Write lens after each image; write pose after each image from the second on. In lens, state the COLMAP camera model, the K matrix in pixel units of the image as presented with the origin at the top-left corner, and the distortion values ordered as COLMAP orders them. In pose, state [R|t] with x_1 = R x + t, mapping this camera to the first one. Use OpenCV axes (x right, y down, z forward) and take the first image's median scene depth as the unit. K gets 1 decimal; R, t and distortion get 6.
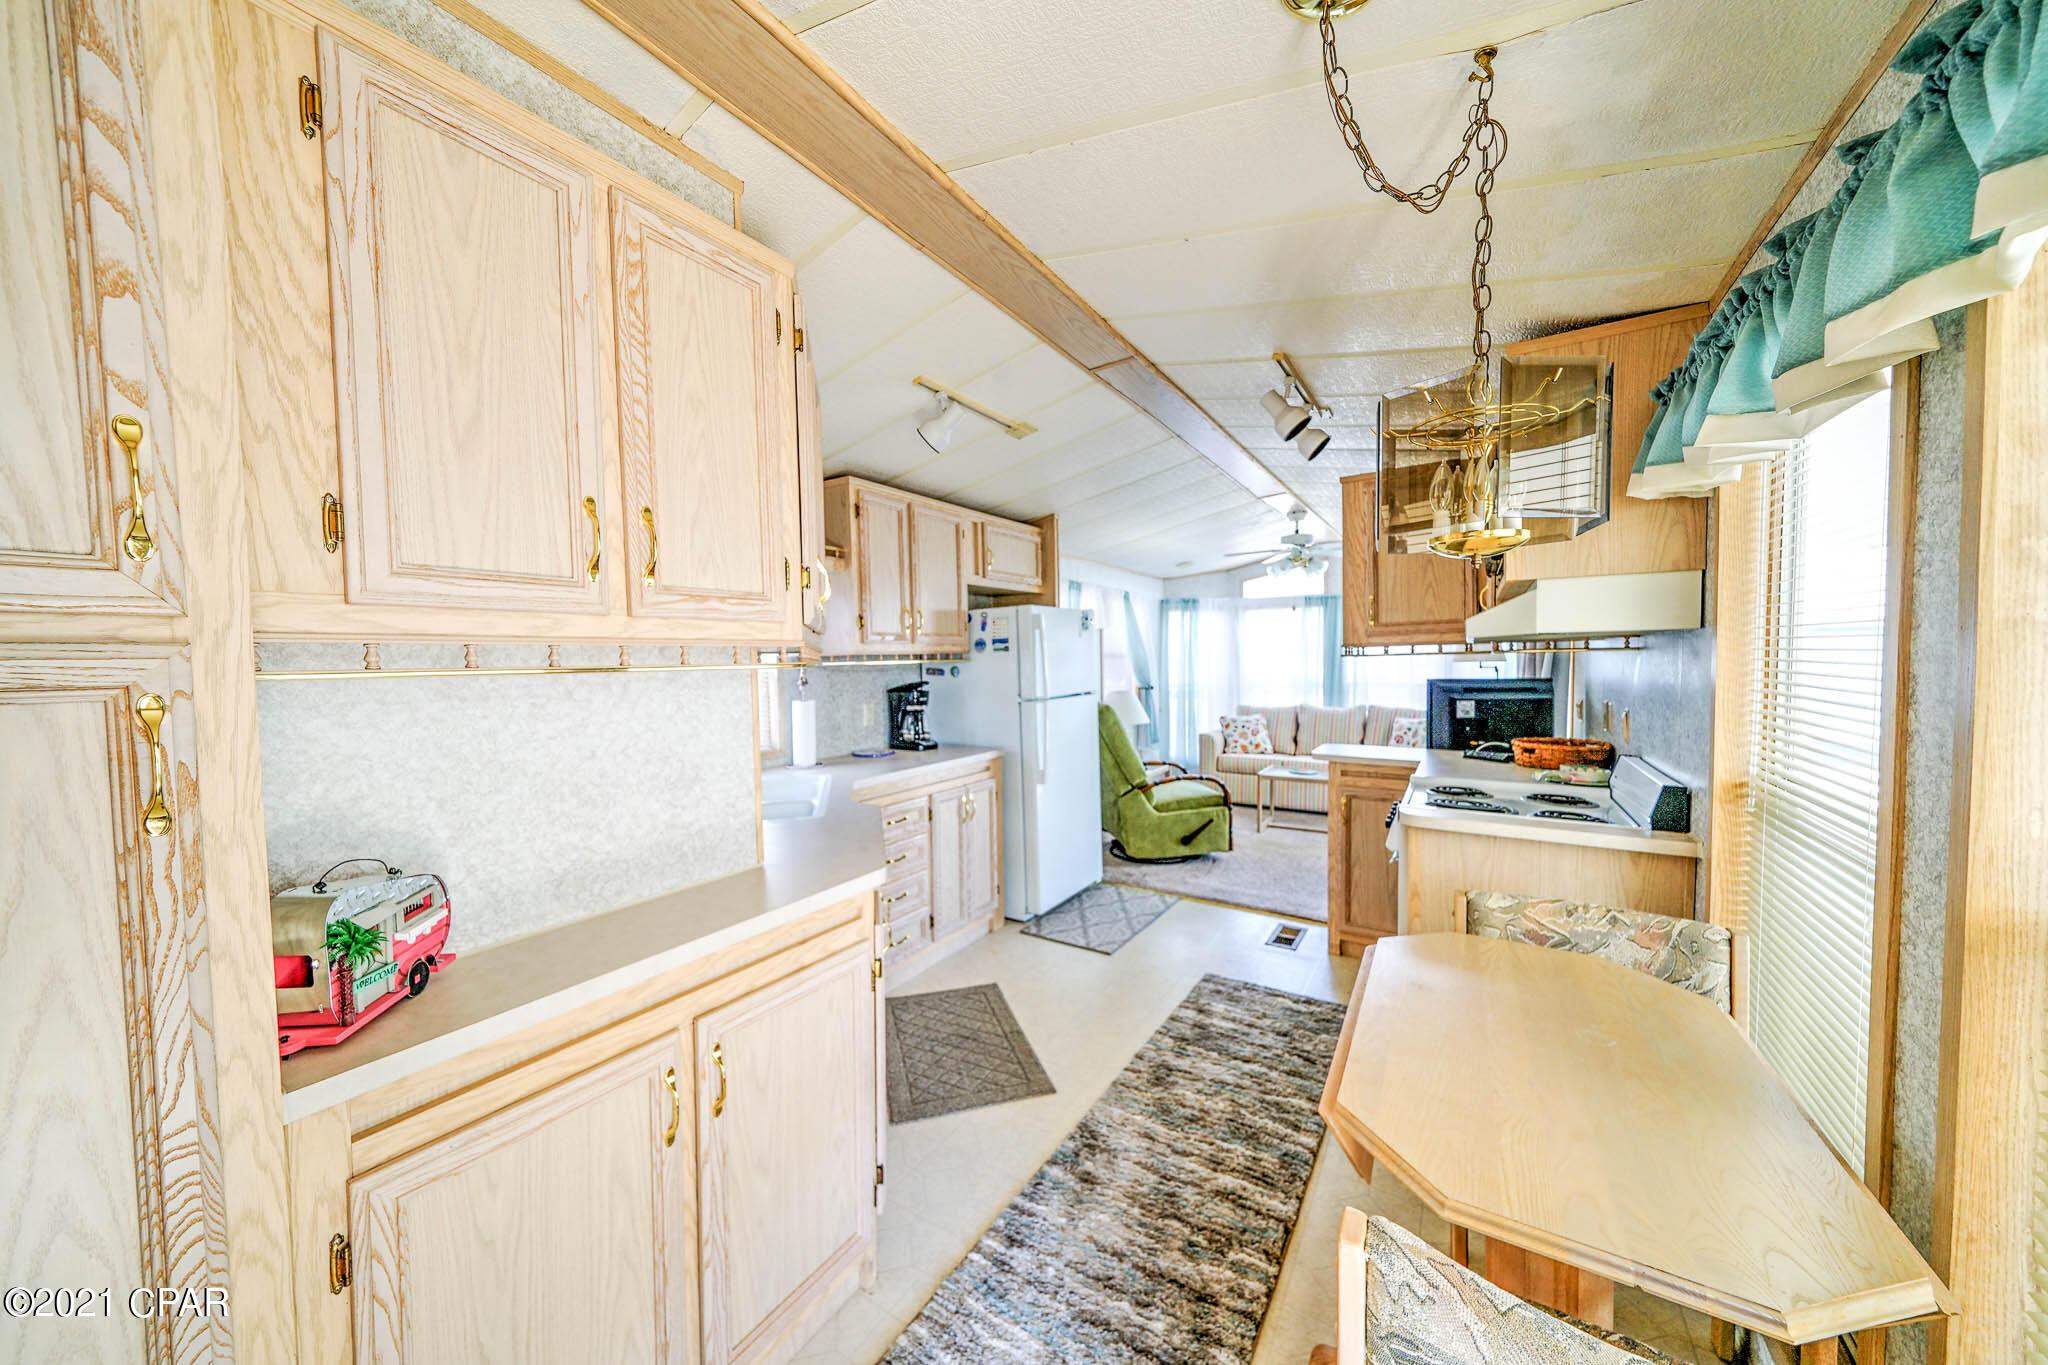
lens RADIAL K [[697.1, 0, 1005.9], [0, 697.1, 687.7], [0, 0, 1]] dist [0.001102, -0.000107]
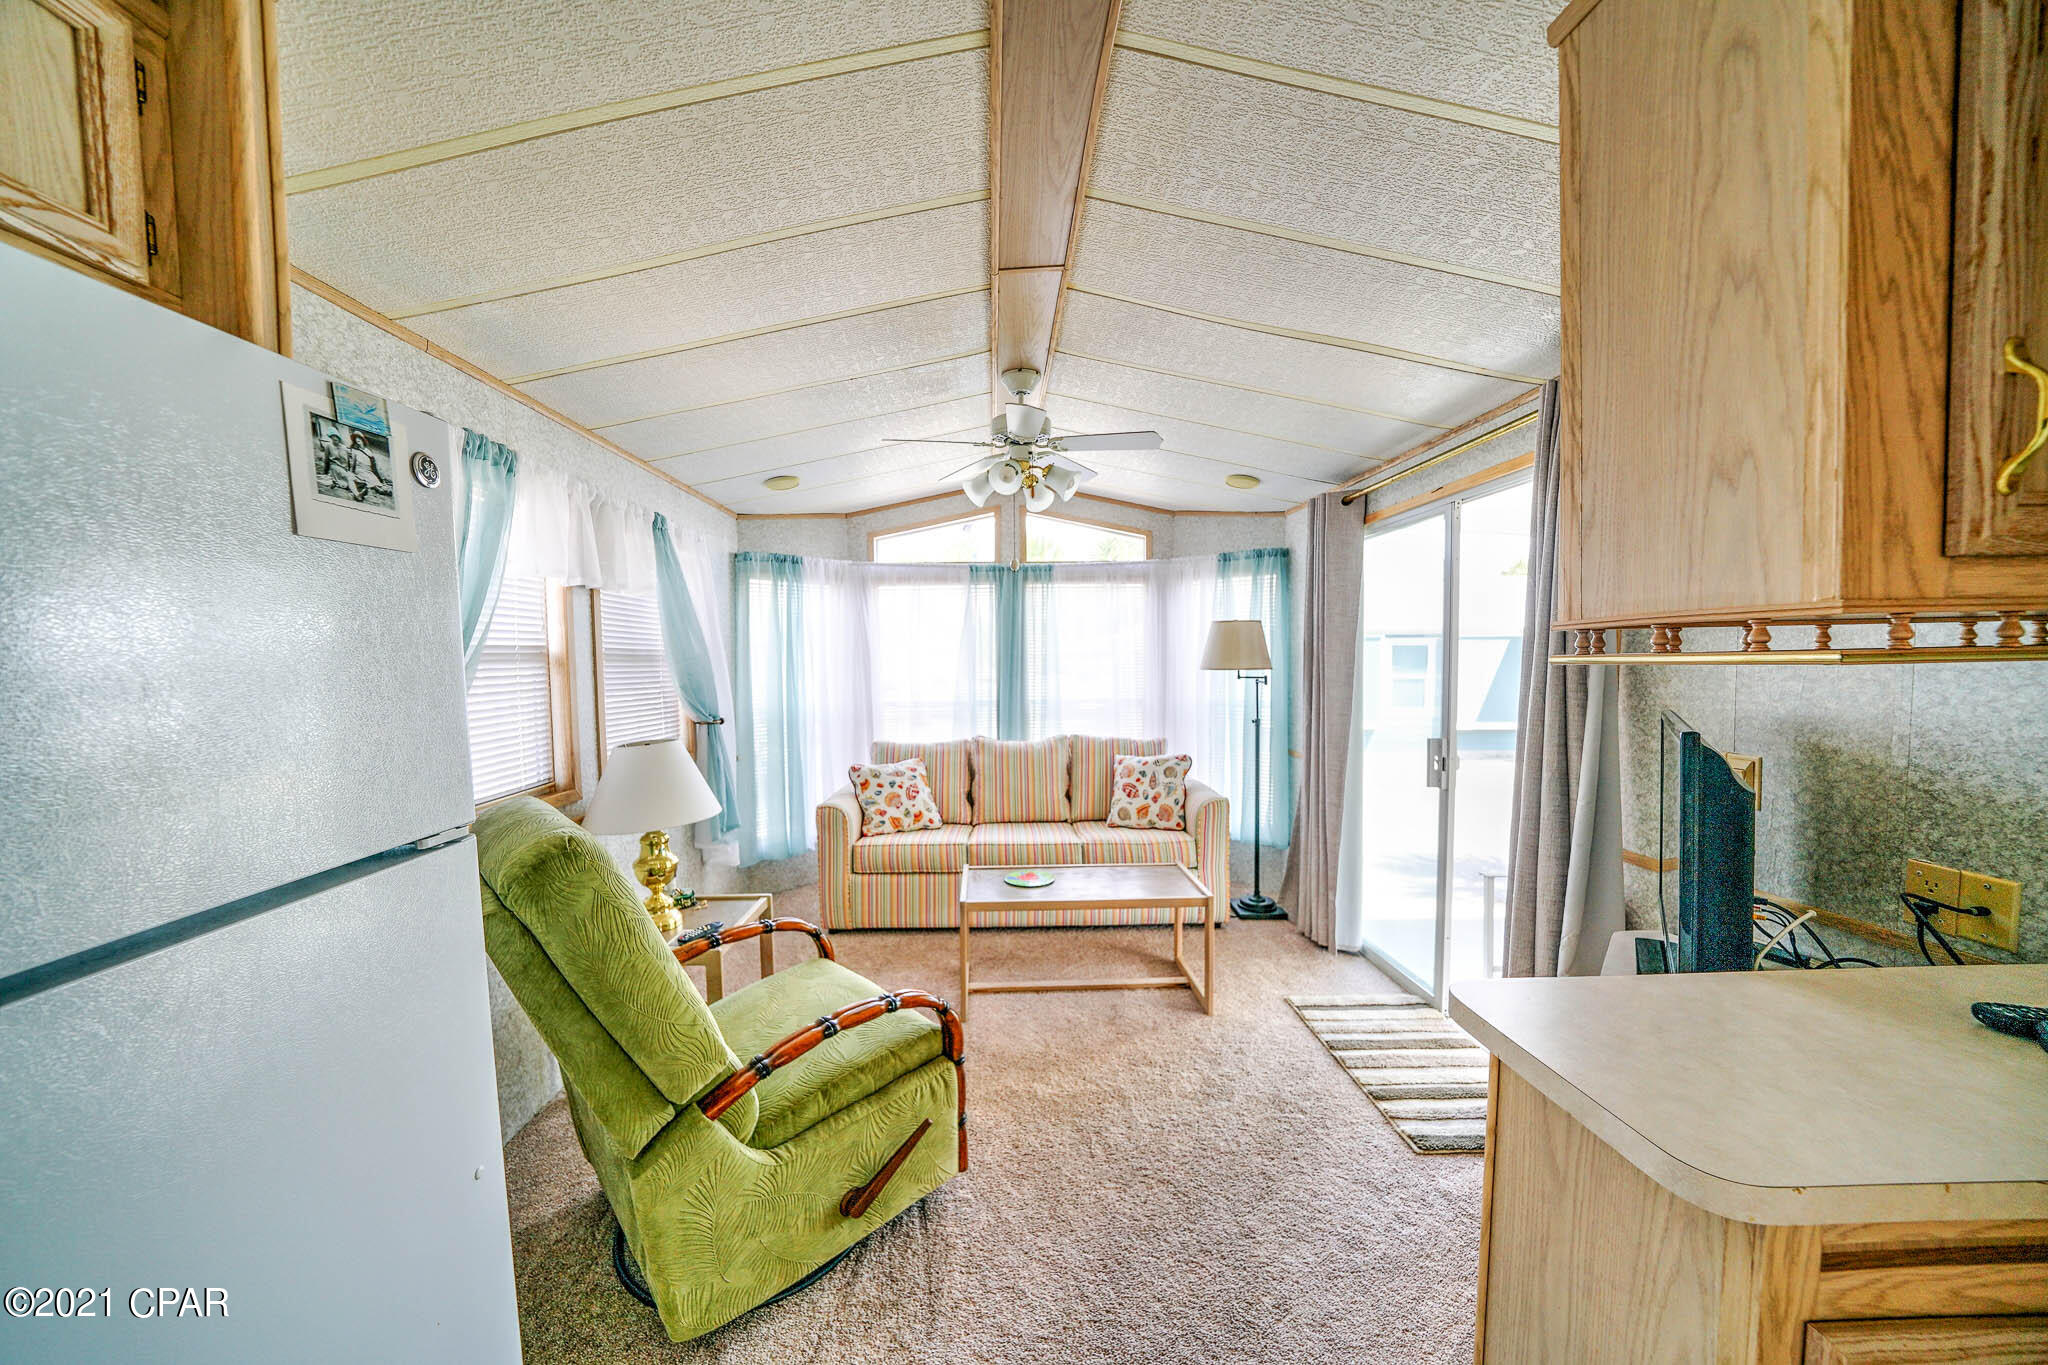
lens RADIAL K [[712.5, 0, 1004.9], [0, 712.5, 692.9], [0, 0, 1]] dist [-0.024820, 0.002595]
pose [[0.823647, -0.020472, 0.566733, 0.211372], [0.019542, 0.999779, 0.007714, -0.047517], [-0.566766, 0.004721, 0.823865, 1.099502]]
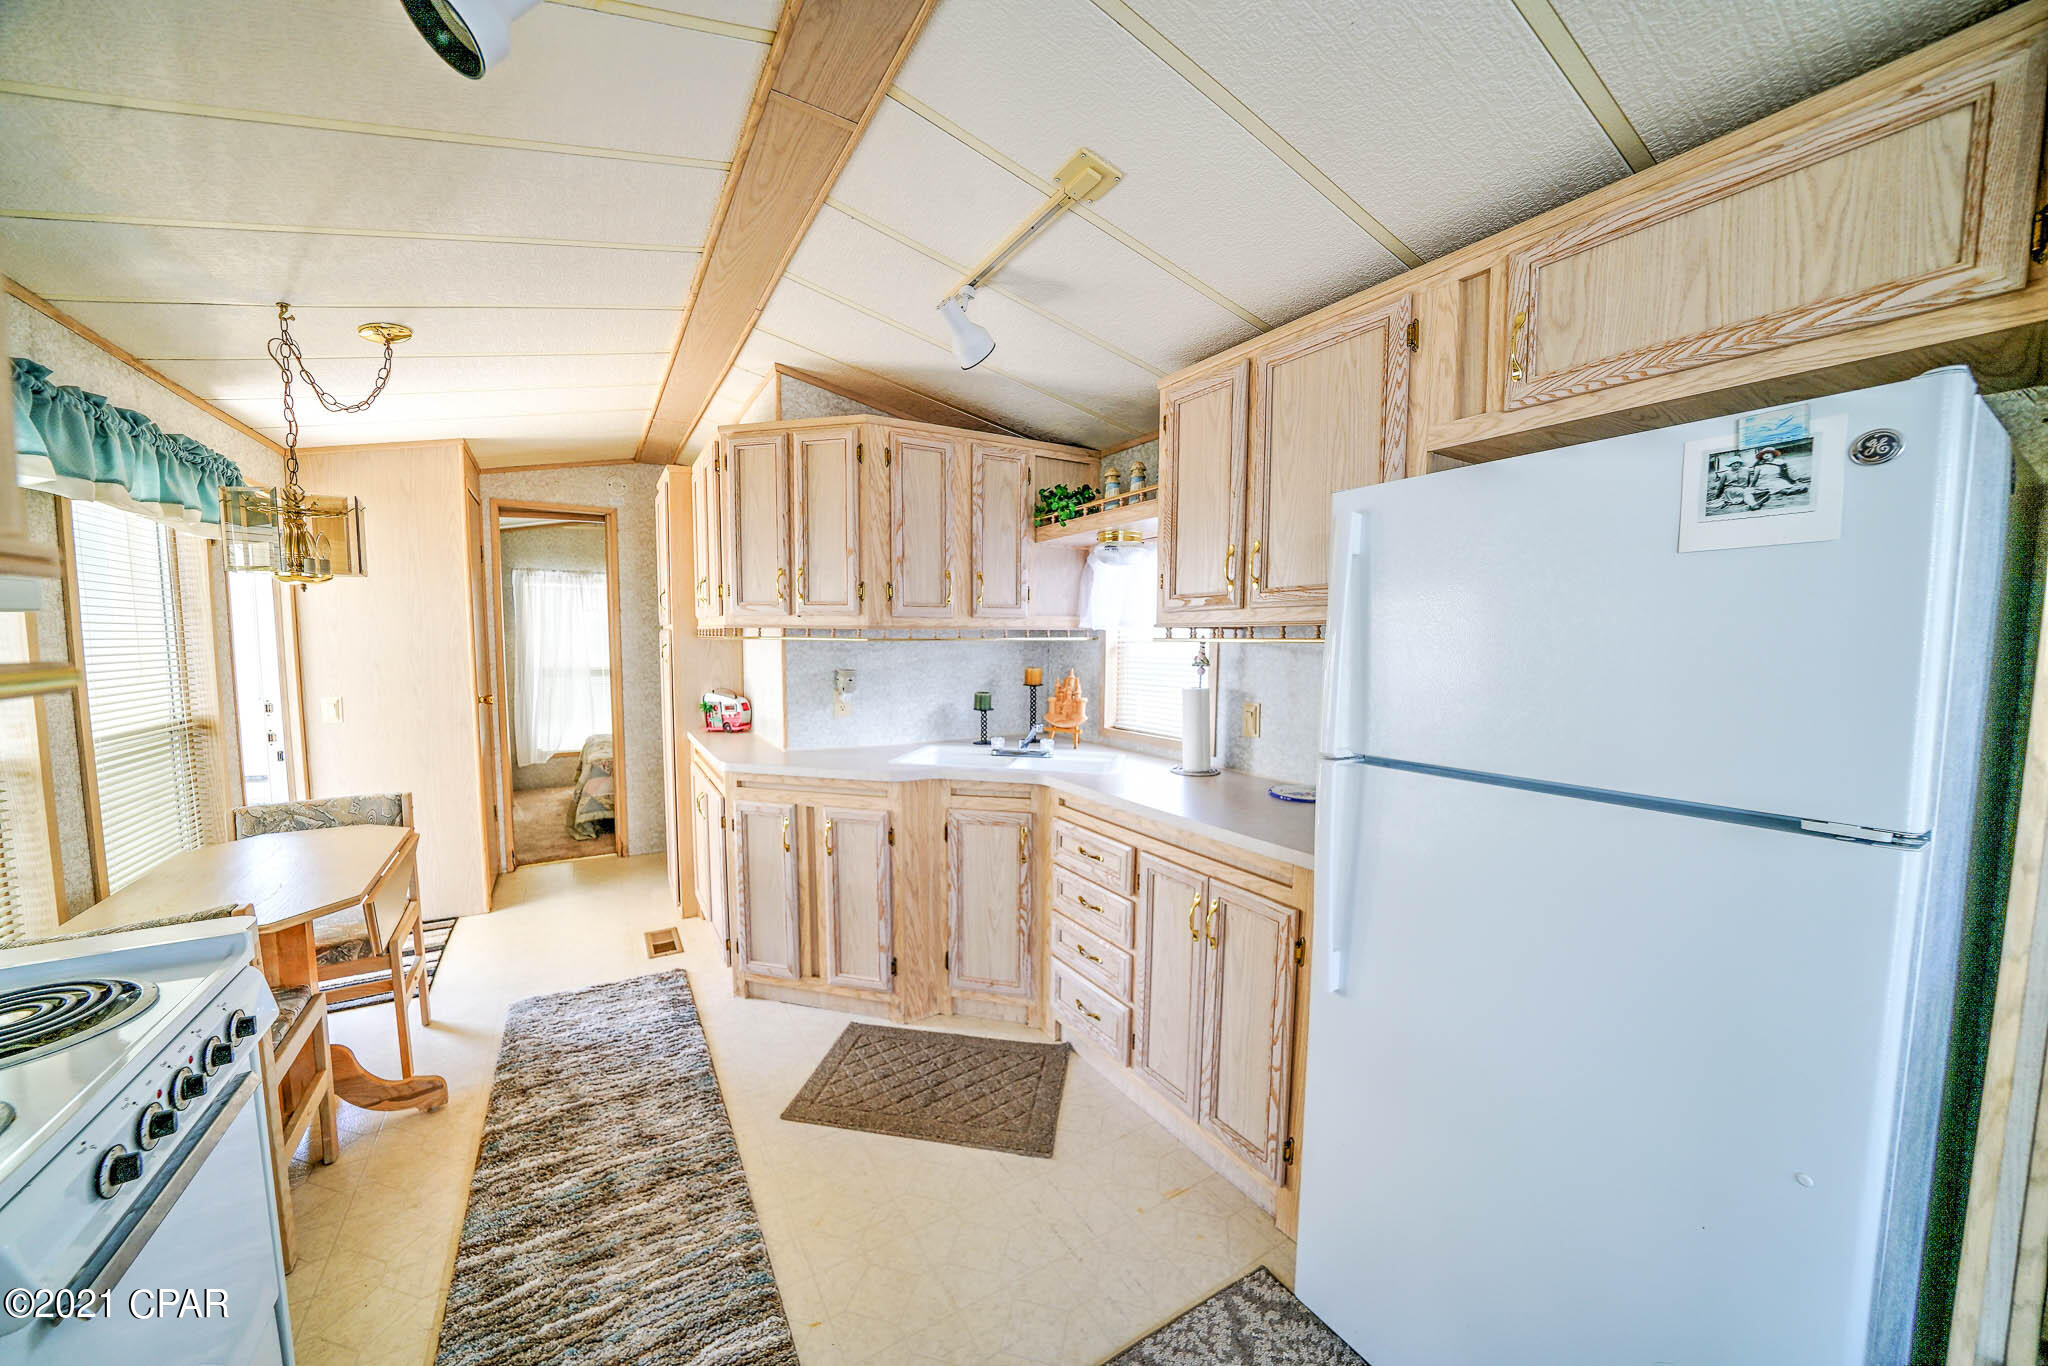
lens RADIAL K [[712.5, 0, 1004.9], [0, 712.5, 693.4], [0, 0, 1]] dist [-0.024820, 0.002595]
pose [[-0.433930, 0.089845, -0.896456, 0.570452], [-0.033348, 0.992732, 0.115636, -0.064873], [0.900329, 0.080073, -0.427780, 1.281772]]
